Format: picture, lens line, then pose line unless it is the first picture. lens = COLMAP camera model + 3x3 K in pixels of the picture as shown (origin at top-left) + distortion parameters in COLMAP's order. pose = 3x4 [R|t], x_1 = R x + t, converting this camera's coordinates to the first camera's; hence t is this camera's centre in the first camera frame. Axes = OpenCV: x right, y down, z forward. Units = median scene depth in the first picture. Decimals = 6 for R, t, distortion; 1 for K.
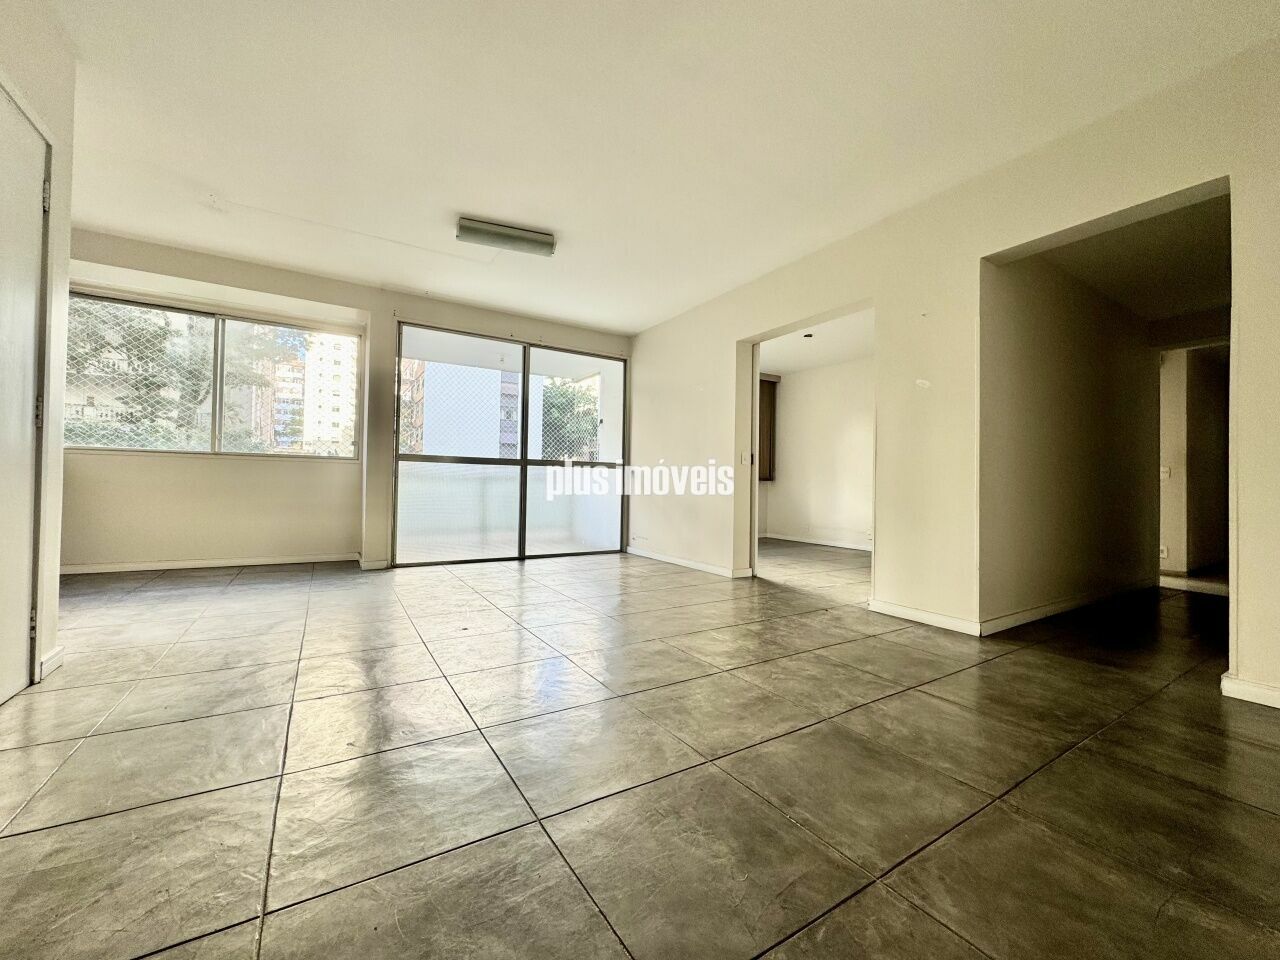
lens RADIAL K [[508.3, 0, 640.0], [0, 508.3, 480.0], [0, 0, 1]] dist [-0.002172, -0.000165]
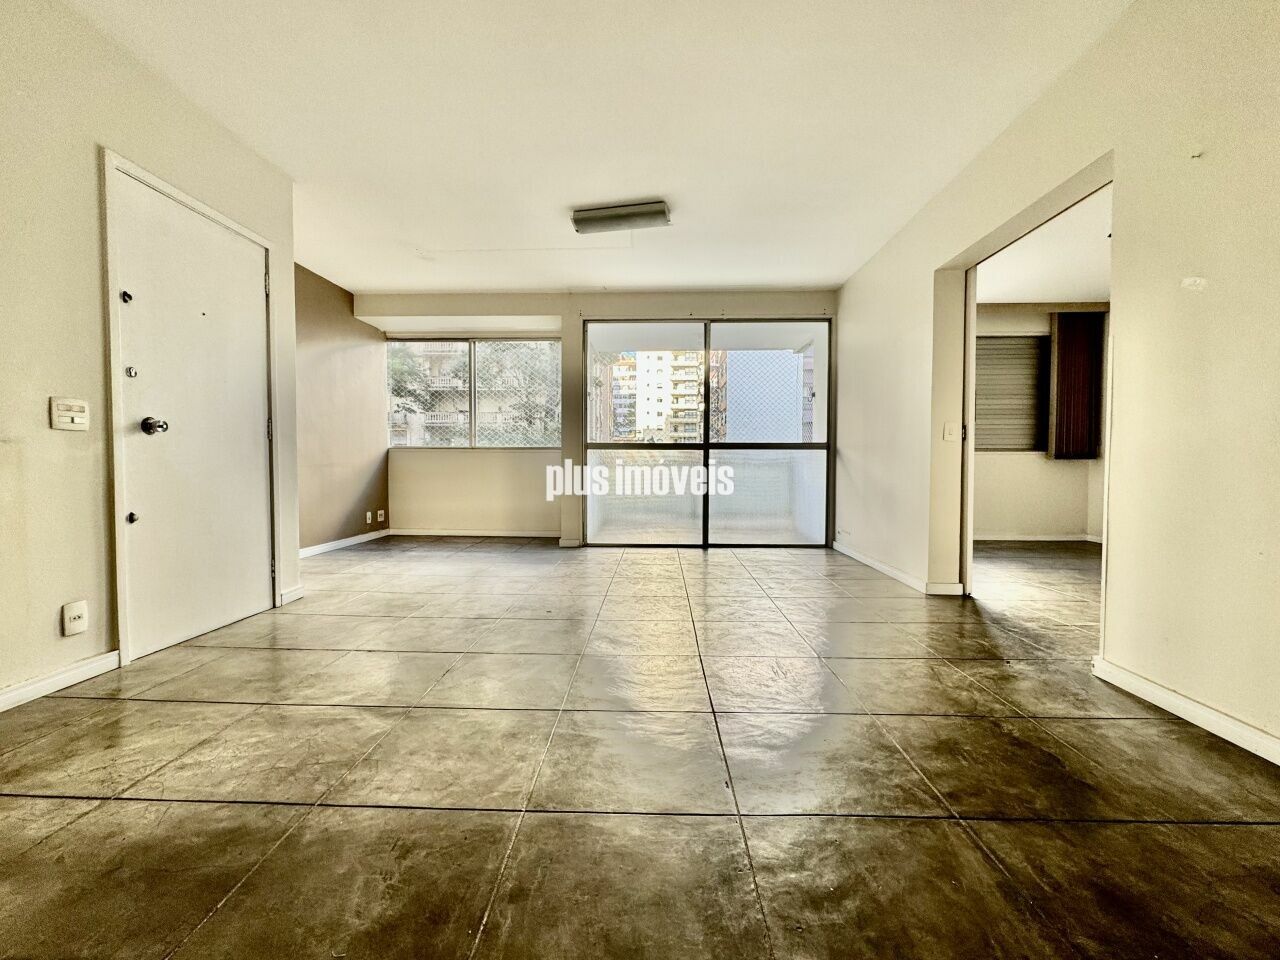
lens RADIAL K [[523.6, 0, 640.0], [0, 523.6, 480.0], [0, 0, 1]] dist [-0.001241, 0.000813]
pose [[0.829293, 0.003482, -0.558803, 0.253420], [0.017379, 0.999336, 0.032020, -0.006126], [0.558543, -0.036265, 0.828682, 0.132340]]
